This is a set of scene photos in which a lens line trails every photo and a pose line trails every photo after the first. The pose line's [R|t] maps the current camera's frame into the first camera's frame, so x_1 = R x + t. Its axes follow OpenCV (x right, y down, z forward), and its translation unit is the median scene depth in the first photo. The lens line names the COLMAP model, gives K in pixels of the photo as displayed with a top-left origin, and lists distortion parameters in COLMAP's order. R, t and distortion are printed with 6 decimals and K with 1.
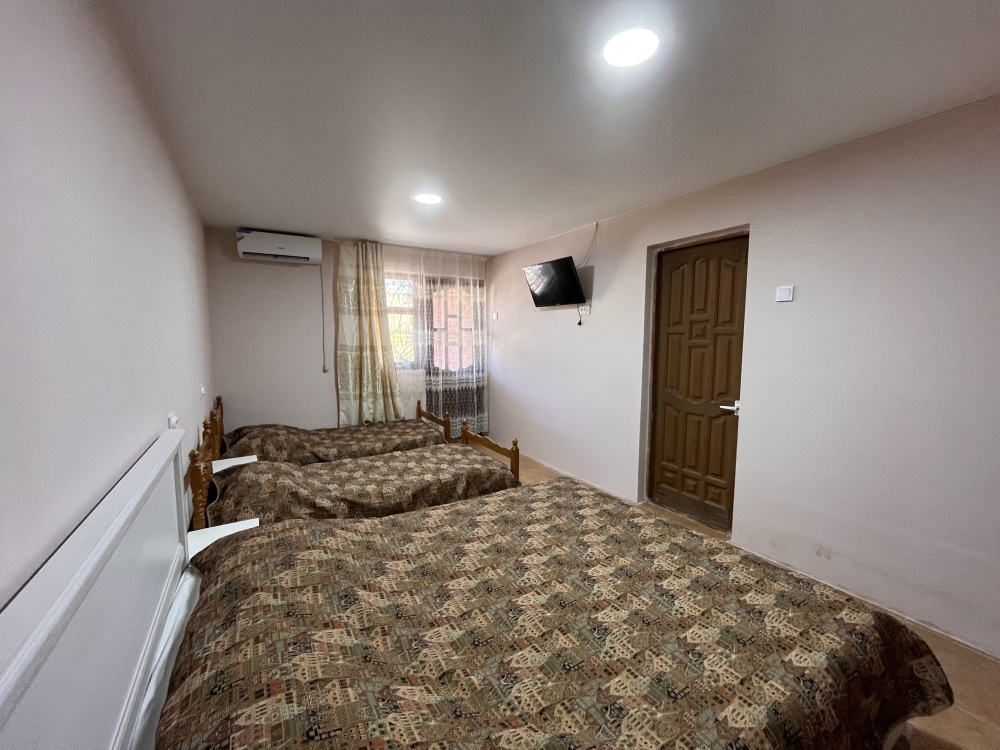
lens RADIAL K [[405.4, 0, 496.9], [0, 405.4, 373.7], [0, 0, 1]] dist [-0.001811, 0.000003]
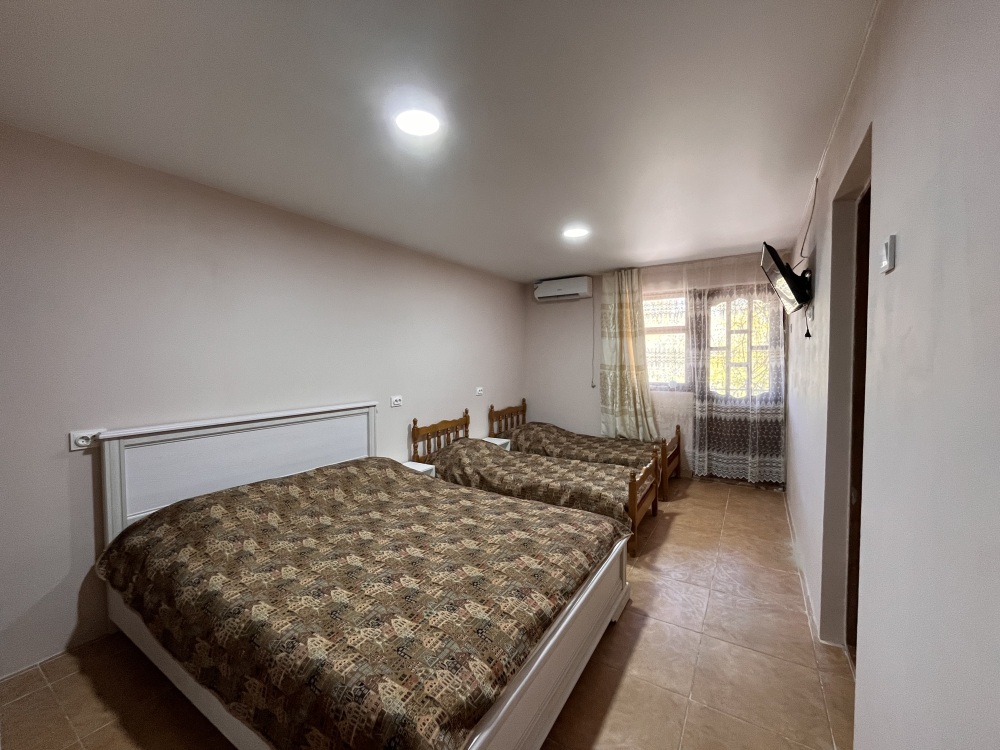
lens RADIAL K [[405.4, 0, 496.9], [0, 405.4, 373.7], [0, 0, 1]] dist [-0.001811, 0.000003]
pose [[0.440299, 0.031430, -0.897301, 0.617650], [-0.076864, 0.997038, -0.002793, -0.022535], [0.894555, 0.070200, 0.441410, 0.284700]]
